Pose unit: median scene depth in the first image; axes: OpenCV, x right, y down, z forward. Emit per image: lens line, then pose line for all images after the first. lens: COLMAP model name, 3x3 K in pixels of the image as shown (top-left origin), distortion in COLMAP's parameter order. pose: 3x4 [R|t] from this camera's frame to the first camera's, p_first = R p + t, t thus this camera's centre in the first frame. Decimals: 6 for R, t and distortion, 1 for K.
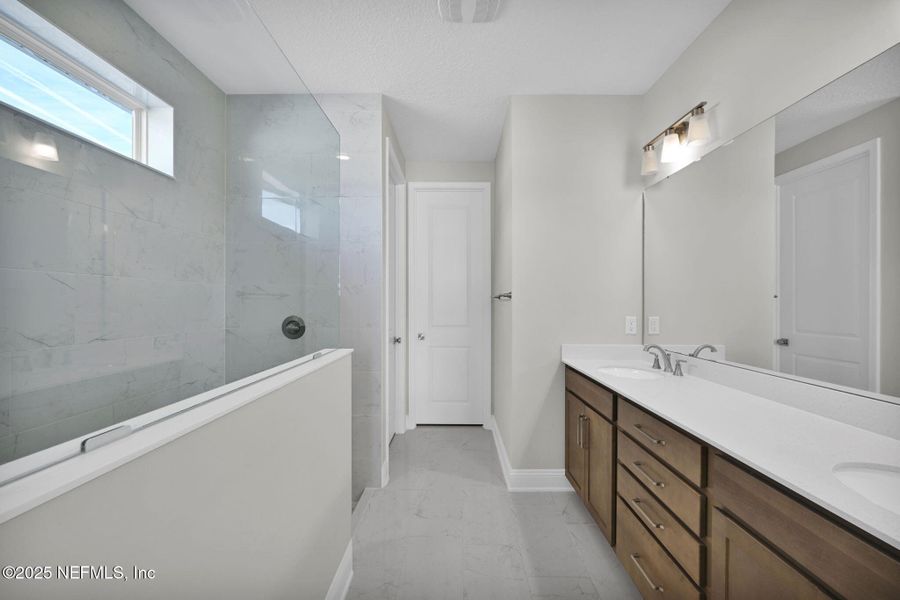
lens RADIAL K [[354.1, 0, 453.4], [0, 354.1, 300.2], [0, 0, 1]] dist [-0.001283, 0.000412]
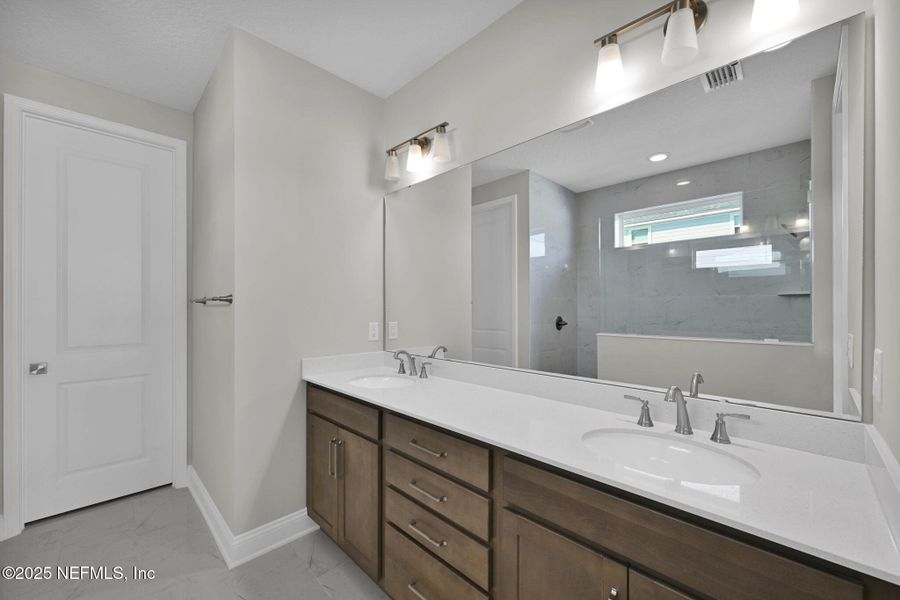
lens RADIAL K [[354.1, 0, 445.1], [0, 354.1, 304.6], [0, 0, 1]] dist [-0.001283, 0.000412]
pose [[0.705880, 0.000149, 0.708331, -0.055961], [0.001782, 0.999996, -0.001986, -0.000177], [-0.708329, 0.002664, 0.705878, 0.211466]]
